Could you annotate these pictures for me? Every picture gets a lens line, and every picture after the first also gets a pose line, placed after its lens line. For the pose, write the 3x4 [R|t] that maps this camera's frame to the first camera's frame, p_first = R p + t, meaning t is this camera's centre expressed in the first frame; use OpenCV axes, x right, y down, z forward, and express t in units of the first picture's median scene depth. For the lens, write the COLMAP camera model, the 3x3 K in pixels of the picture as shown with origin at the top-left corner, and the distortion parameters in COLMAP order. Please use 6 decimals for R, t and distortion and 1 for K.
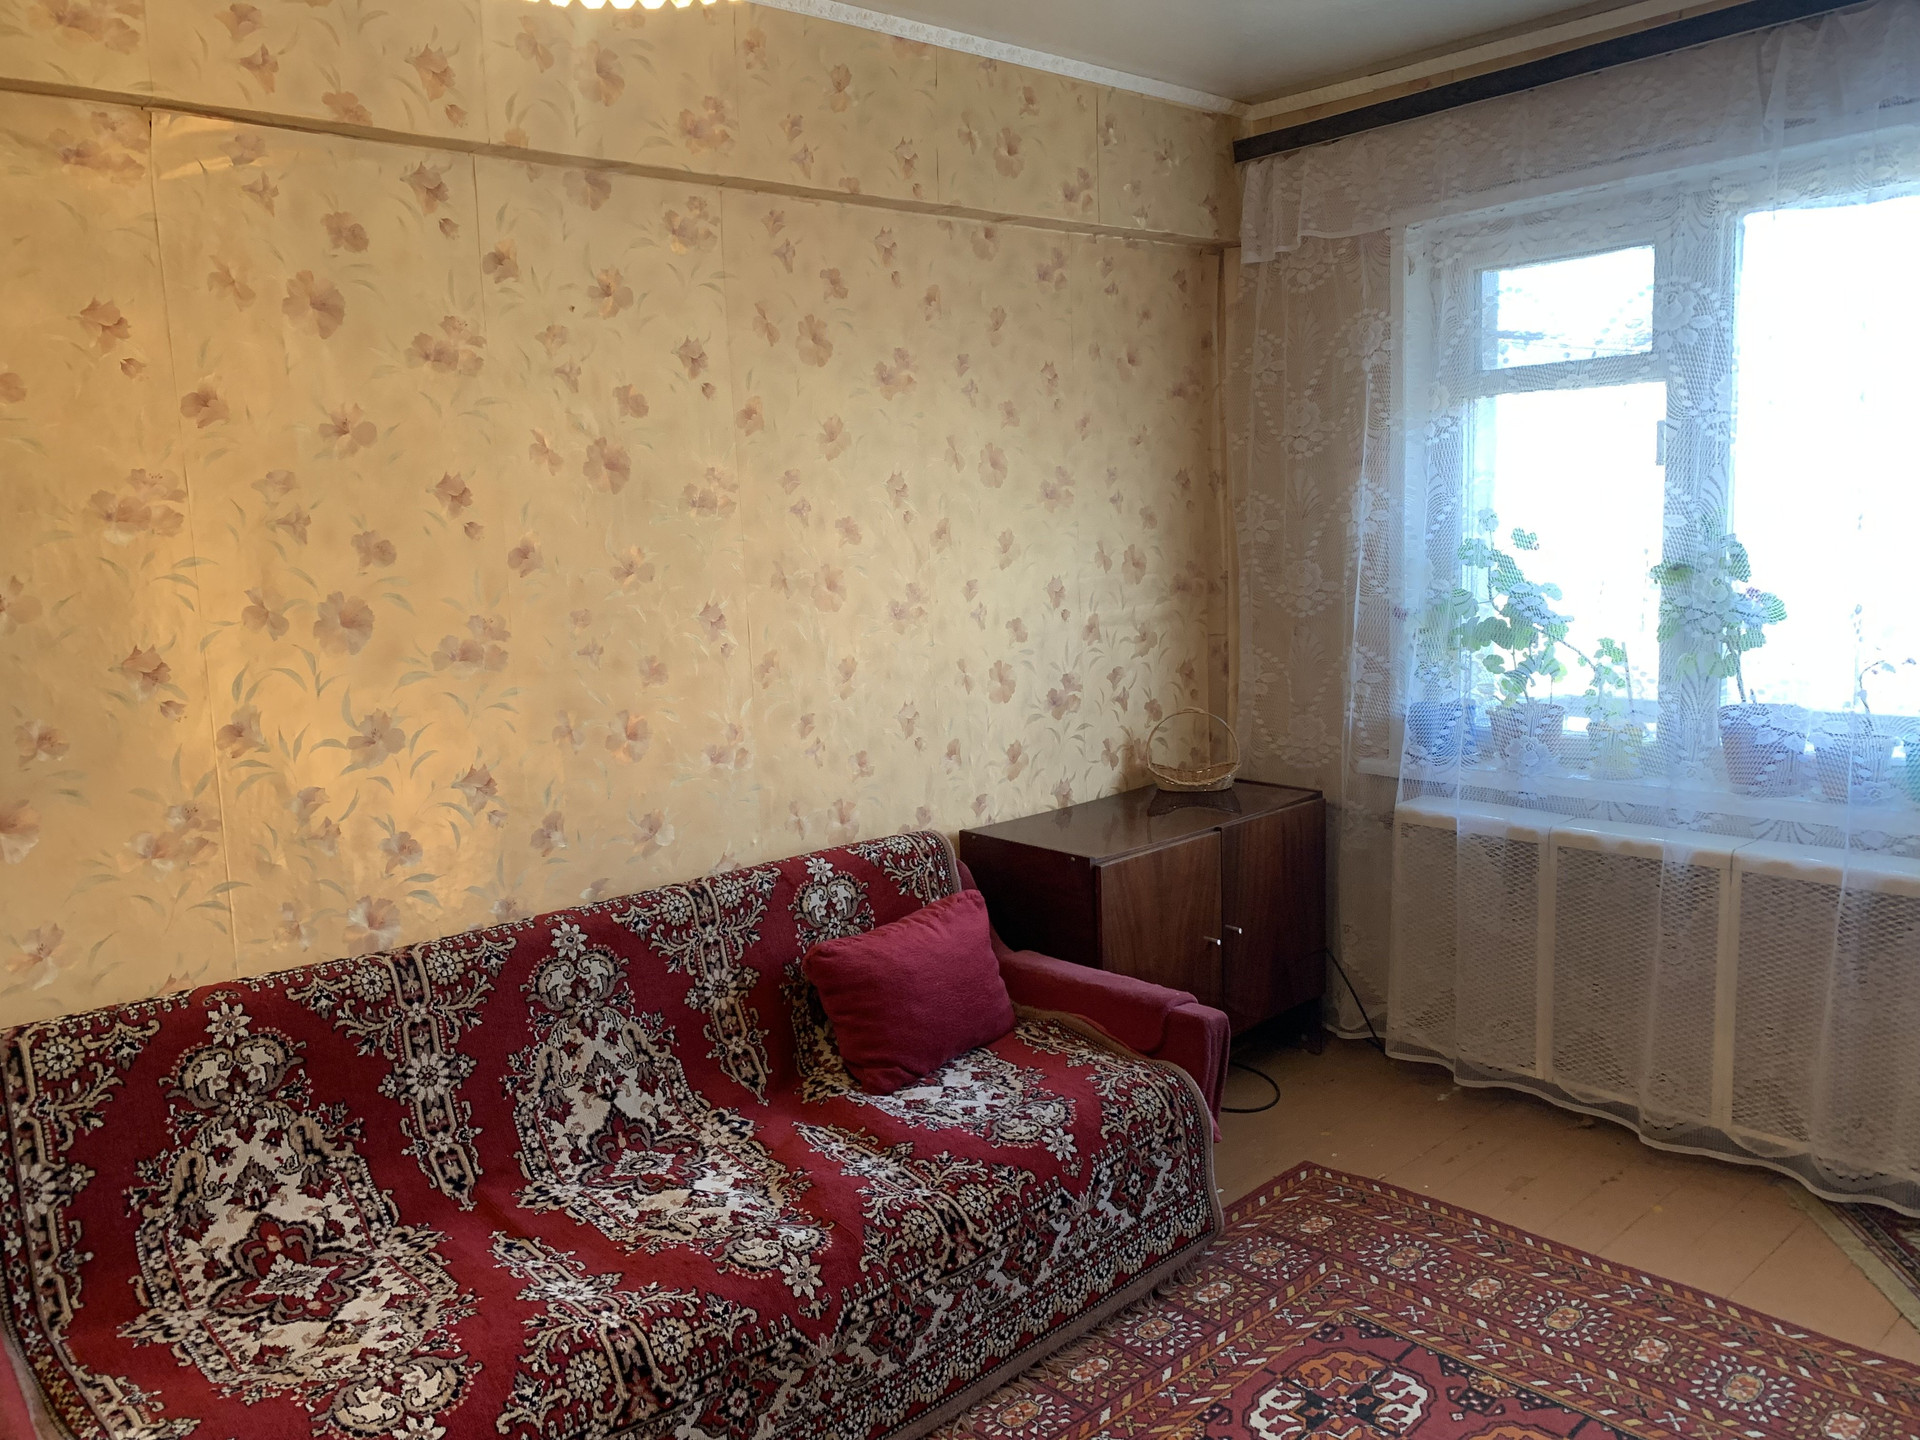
lens RADIAL K [[1498.5, 0, 959.0], [0, 1498.5, 683.1], [0, 0, 1]] dist [0.077676, -0.127804]
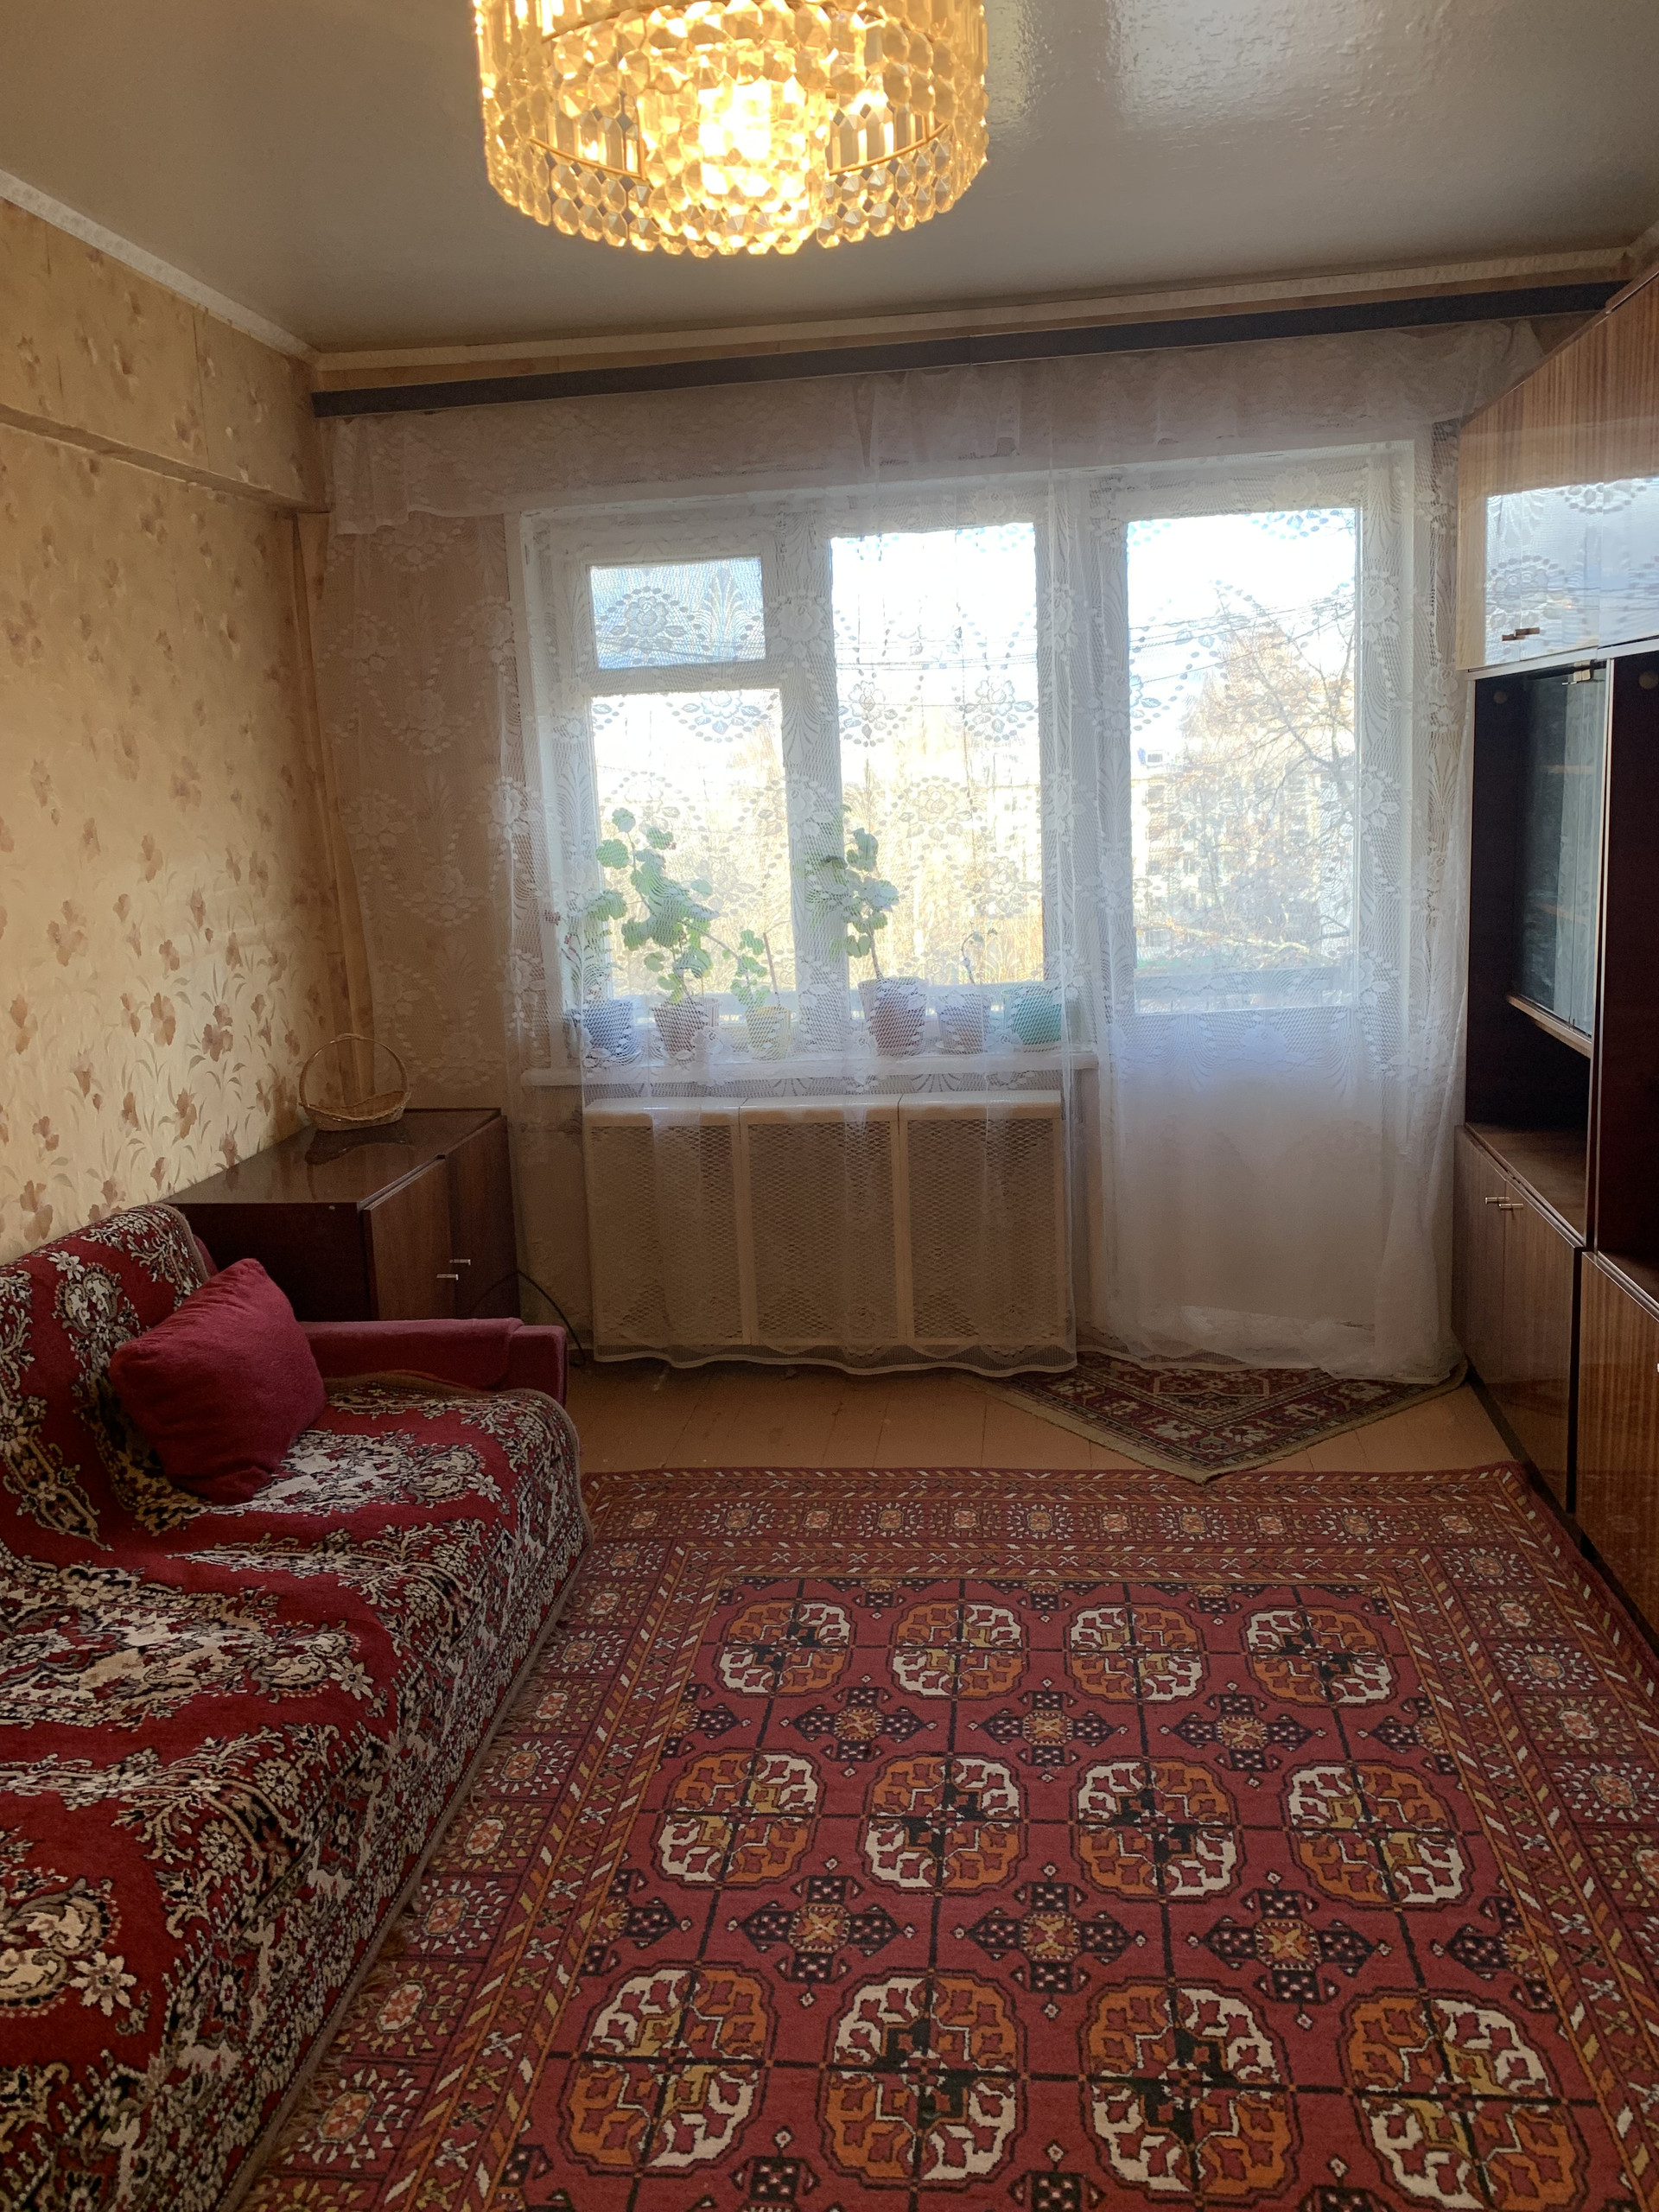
lens RADIAL K [[1732.6, 0, 829.5], [0, 1732.6, 1106.0], [0, 0, 1]] dist [0.045723, -0.048506]
pose [[0.754293, -0.118573, 0.645741, -0.384342], [0.091413, 0.992943, 0.075548, 0.008323], [-0.650143, 0.002044, 0.759810, 0.038522]]
